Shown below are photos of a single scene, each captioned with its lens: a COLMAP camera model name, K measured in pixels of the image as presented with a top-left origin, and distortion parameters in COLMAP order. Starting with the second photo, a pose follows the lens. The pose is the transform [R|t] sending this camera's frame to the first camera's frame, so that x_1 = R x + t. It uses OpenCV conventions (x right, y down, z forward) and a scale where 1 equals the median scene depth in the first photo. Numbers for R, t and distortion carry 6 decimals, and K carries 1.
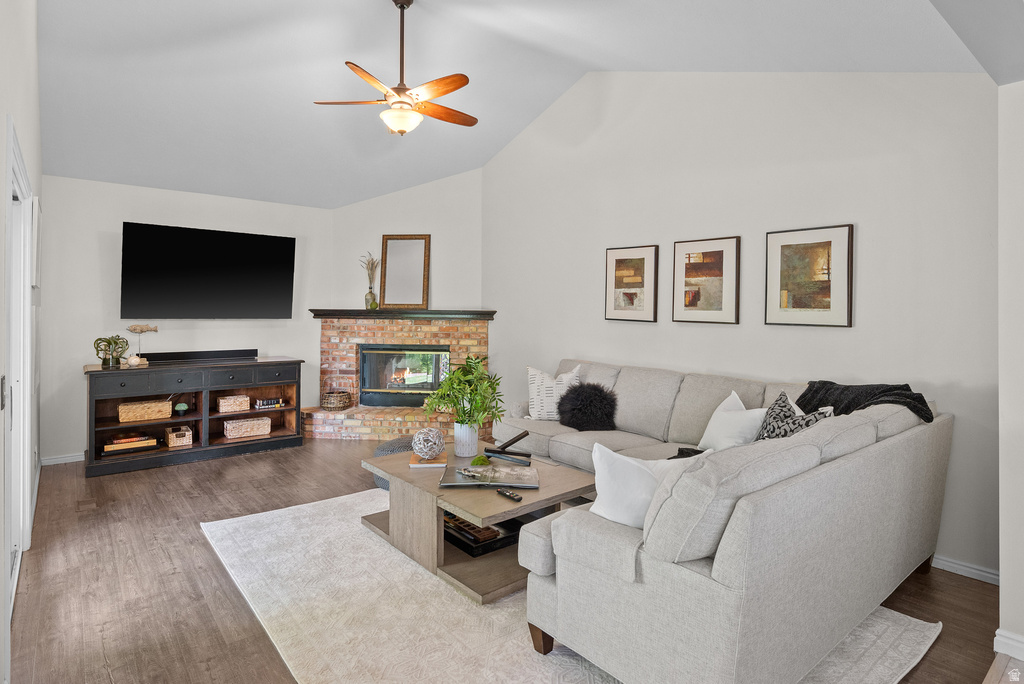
lens RADIAL K [[550.0, 0, 513.0], [0, 550.0, 313.0], [0, 0, 1]] dist [0.000825, 0.001411]
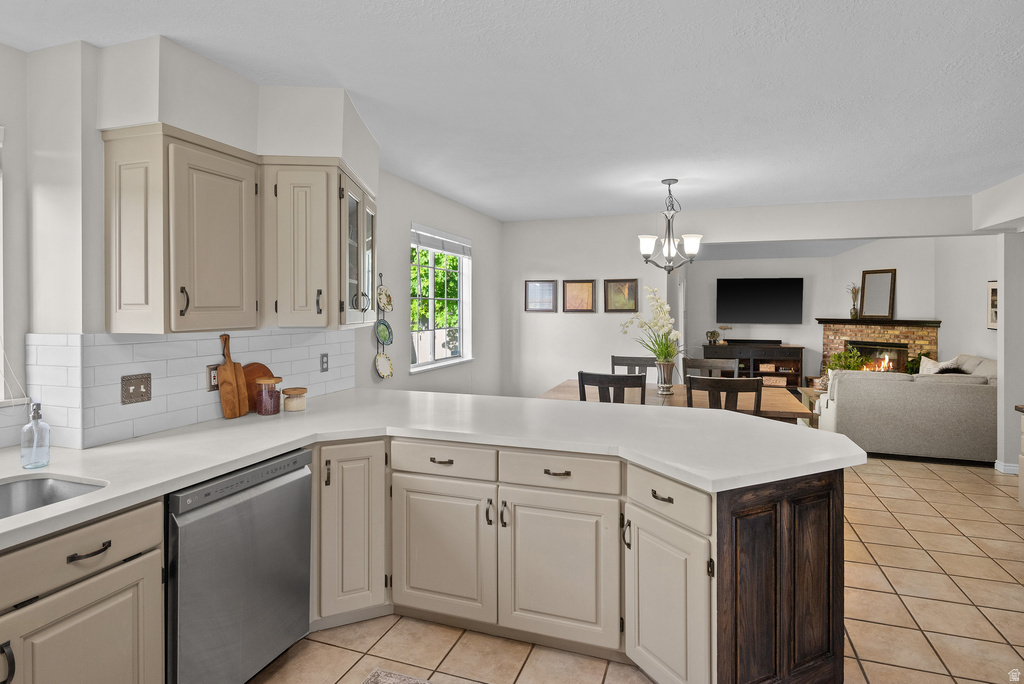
lens RADIAL K [[550.0, 0, 513.0], [0, 550.0, 313.0], [0, 0, 1]] dist [0.000825, 0.001411]
pose [[0.515259, 0.000782, -0.857034, 0.608850], [-0.001252, 0.999999, 0.000159, -0.022903], [0.857033, 0.000991, 0.515260, -0.673582]]
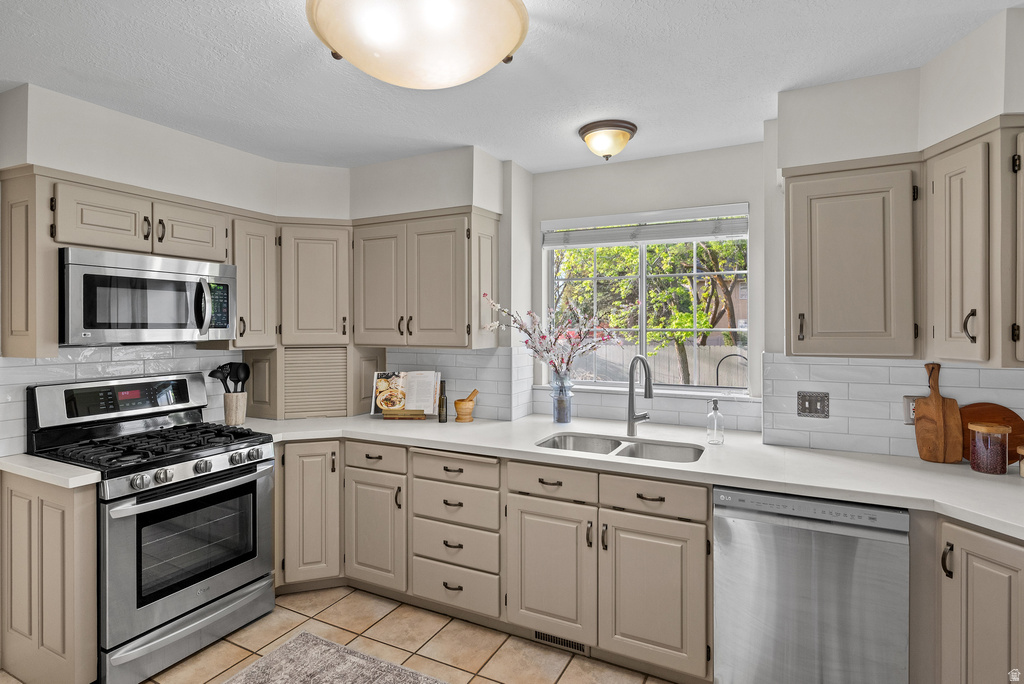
lens RADIAL K [[531.4, 0, 513.2], [0, 531.4, 328.1], [0, 0, 1]] dist [0.000472, -0.000152]
pose [[-0.917362, -0.003271, -0.398041, 0.526203], [-0.006382, 0.999959, 0.006492, -0.030146], [0.398003, 0.008495, -0.917345, -0.426755]]
